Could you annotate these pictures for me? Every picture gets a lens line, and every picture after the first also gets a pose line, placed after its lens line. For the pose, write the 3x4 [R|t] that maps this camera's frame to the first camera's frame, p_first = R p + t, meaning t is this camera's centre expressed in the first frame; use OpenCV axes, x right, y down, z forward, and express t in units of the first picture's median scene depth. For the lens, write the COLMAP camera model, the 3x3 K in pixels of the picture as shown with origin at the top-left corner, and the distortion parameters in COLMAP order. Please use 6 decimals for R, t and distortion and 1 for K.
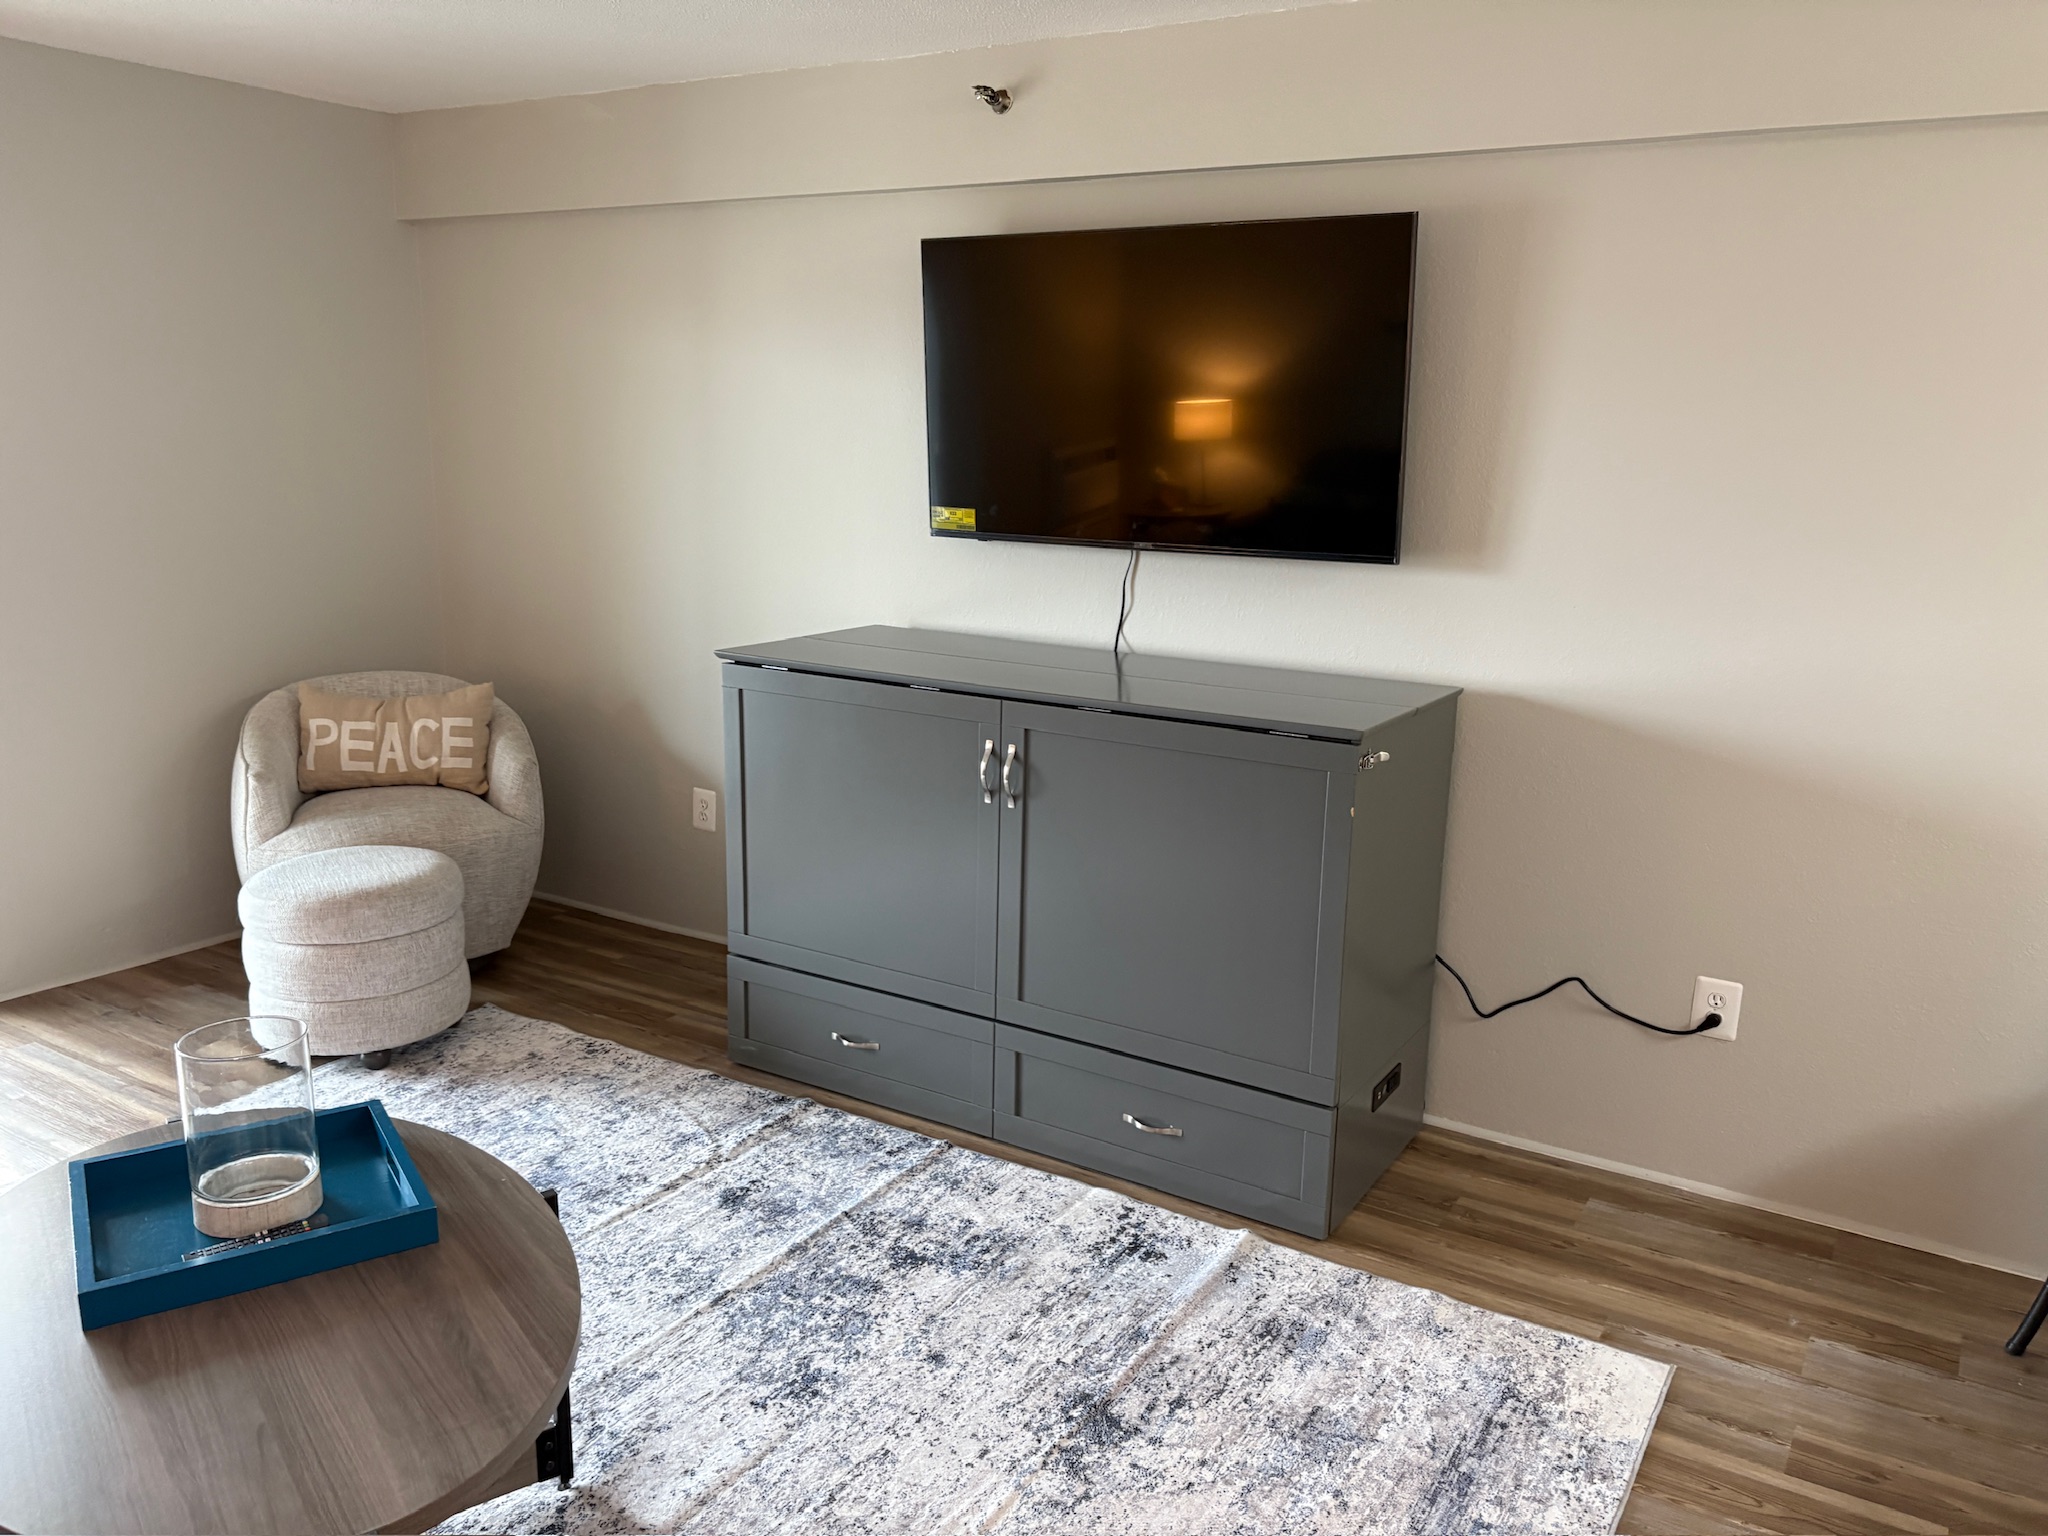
lens RADIAL K [[1550.0, 0, 1041.8], [0, 1550.0, 775.5], [0, 0, 1]] dist [0.055082, -0.057158]
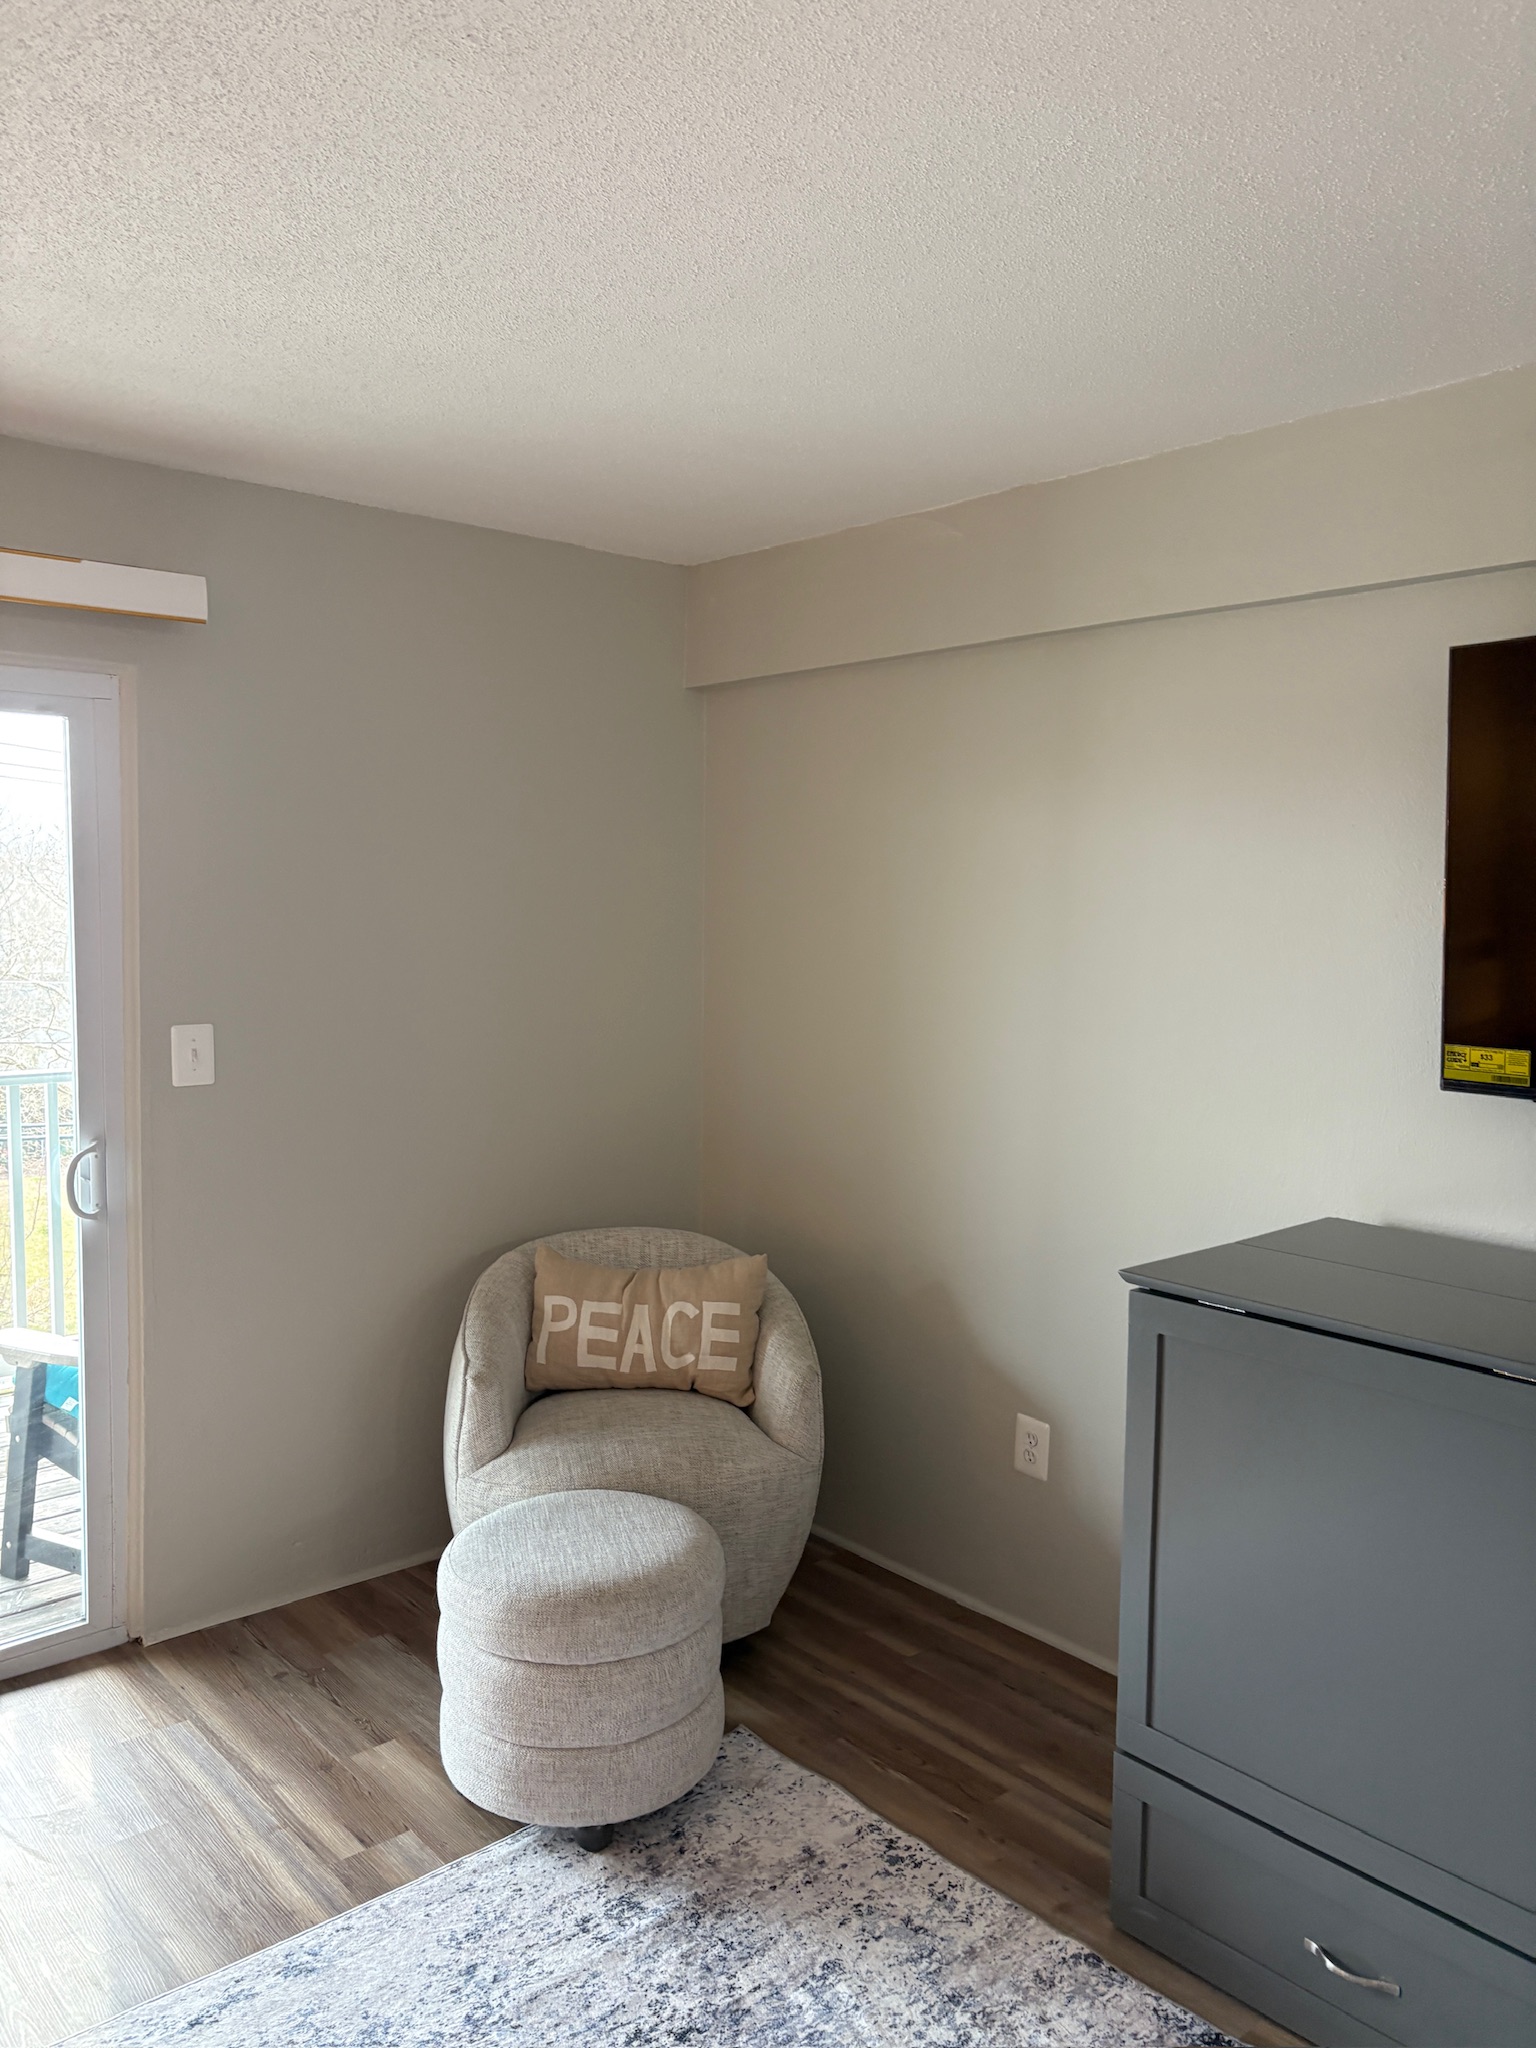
lens RADIAL K [[1550.0, 0, 762.3], [0, 1550.0, 1027.0], [0, 0, 1]] dist [0.055082, -0.057158]
pose [[0.954359, 0.012874, -0.298383, -0.150913], [-0.055465, 0.989331, -0.134714, -0.079249], [0.293466, 0.145116, 0.944891, 0.312220]]
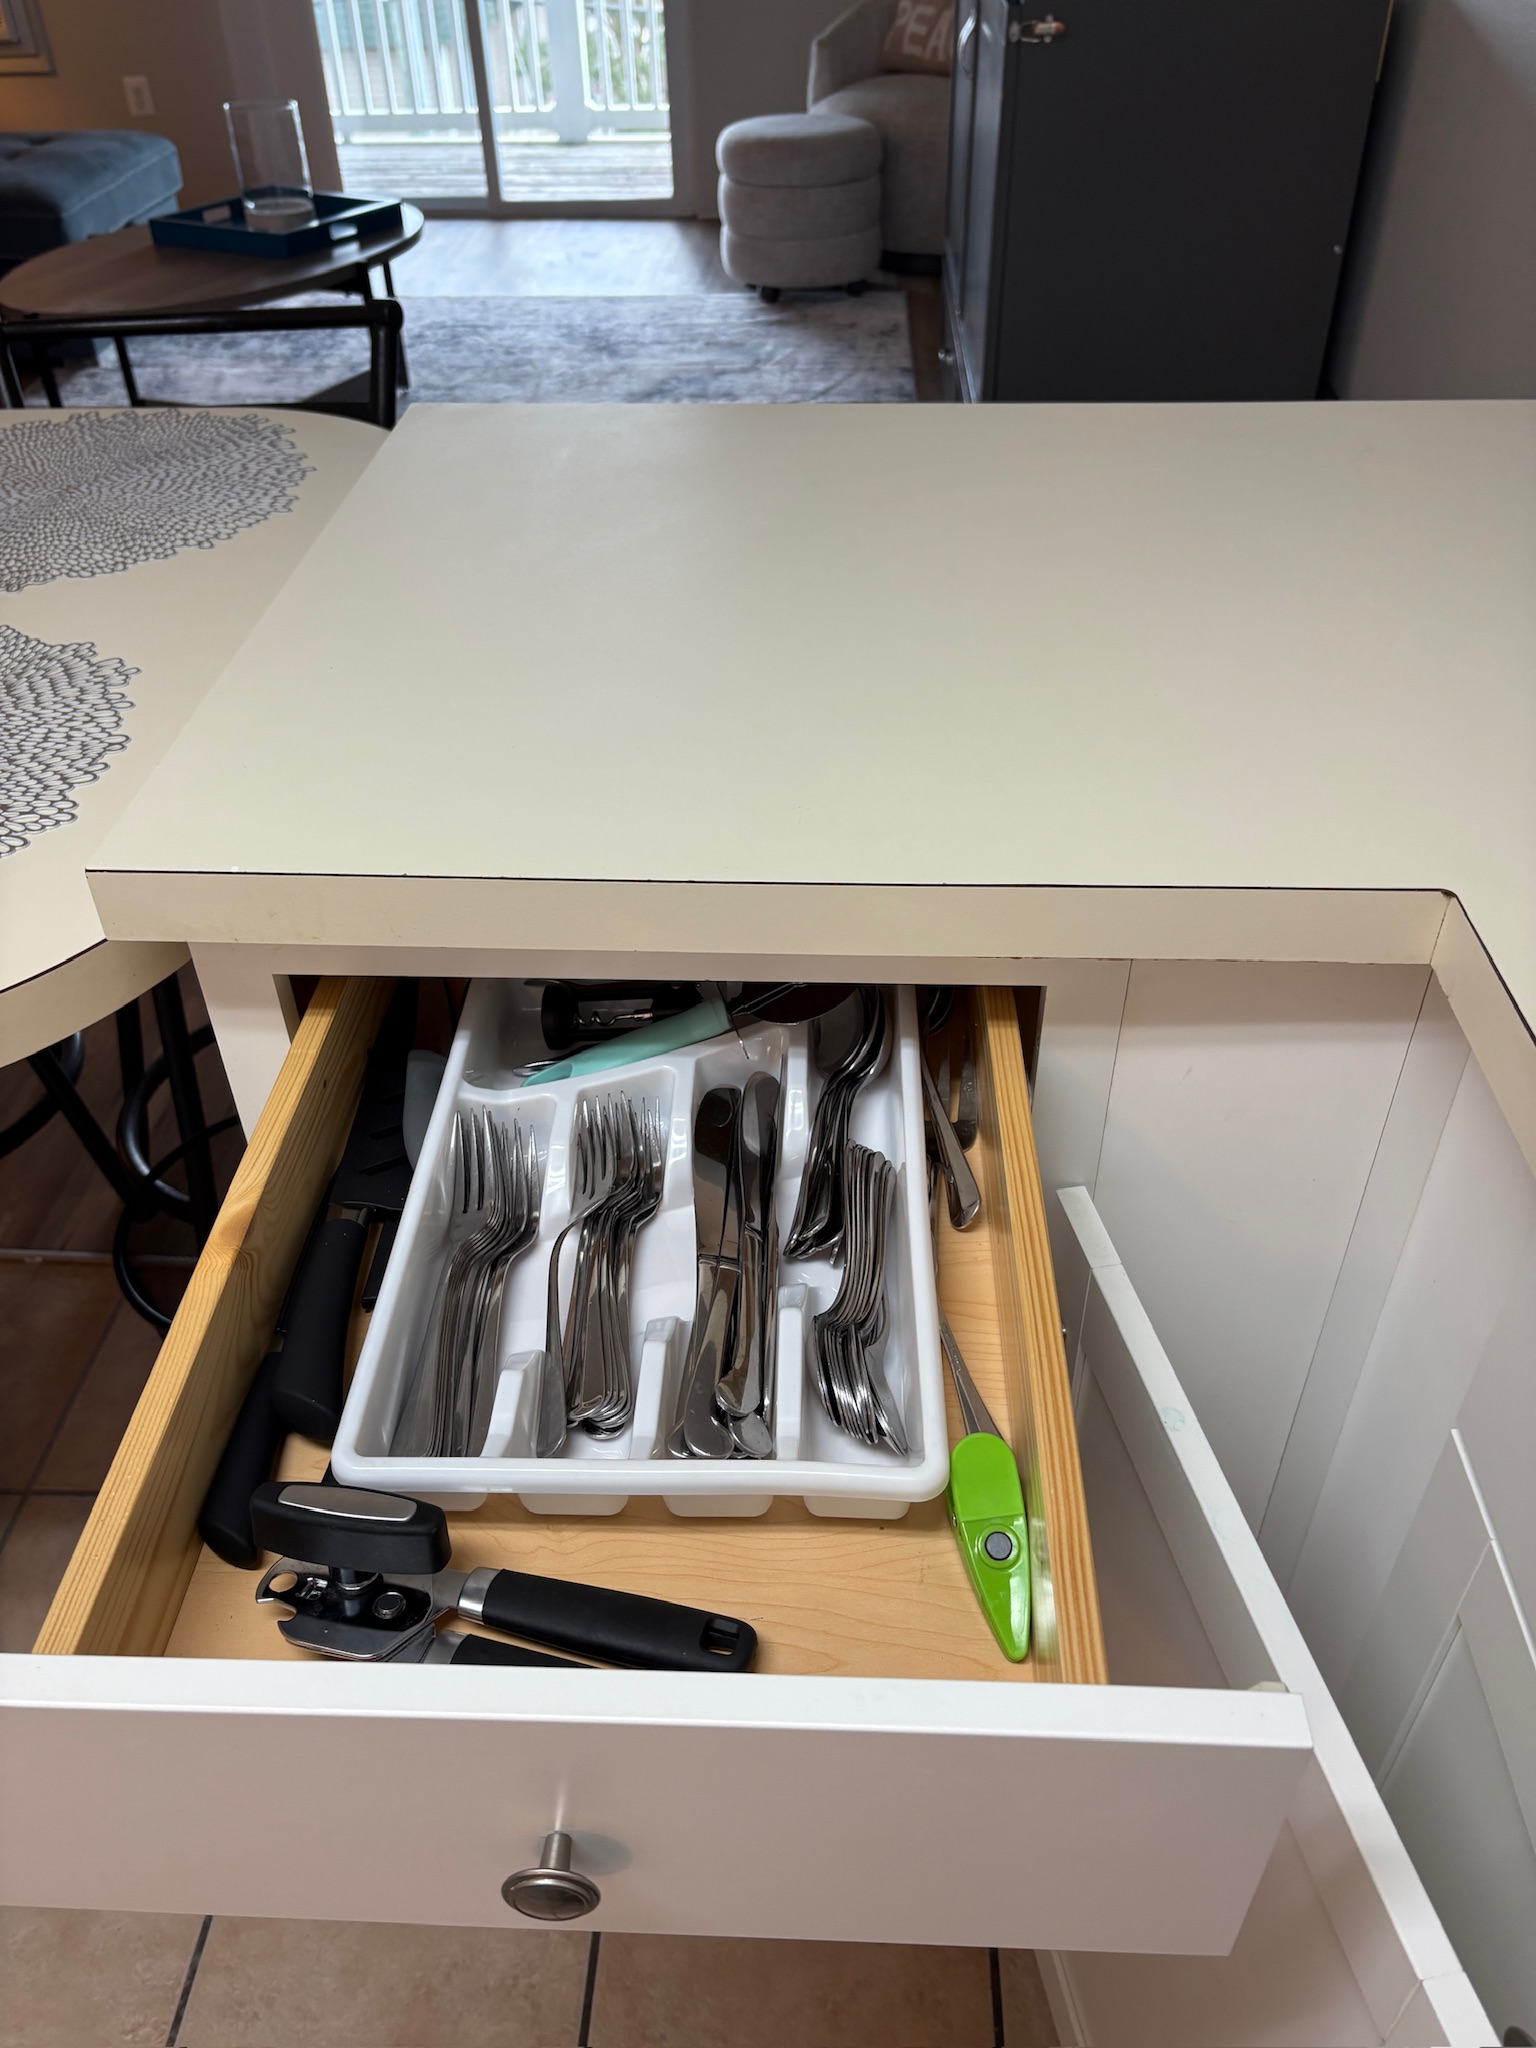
lens RADIAL K [[1550.0, 0, 764.1], [0, 1550.0, 1021.7], [0, 0, 1]] dist [0.055082, -0.057158]
pose [[0.477429, 0.520453, -0.707948, 0.786671], [-0.157620, 0.843362, 0.513708, 0.023374], [0.864418, -0.133673, 0.484679, 0.281022]]
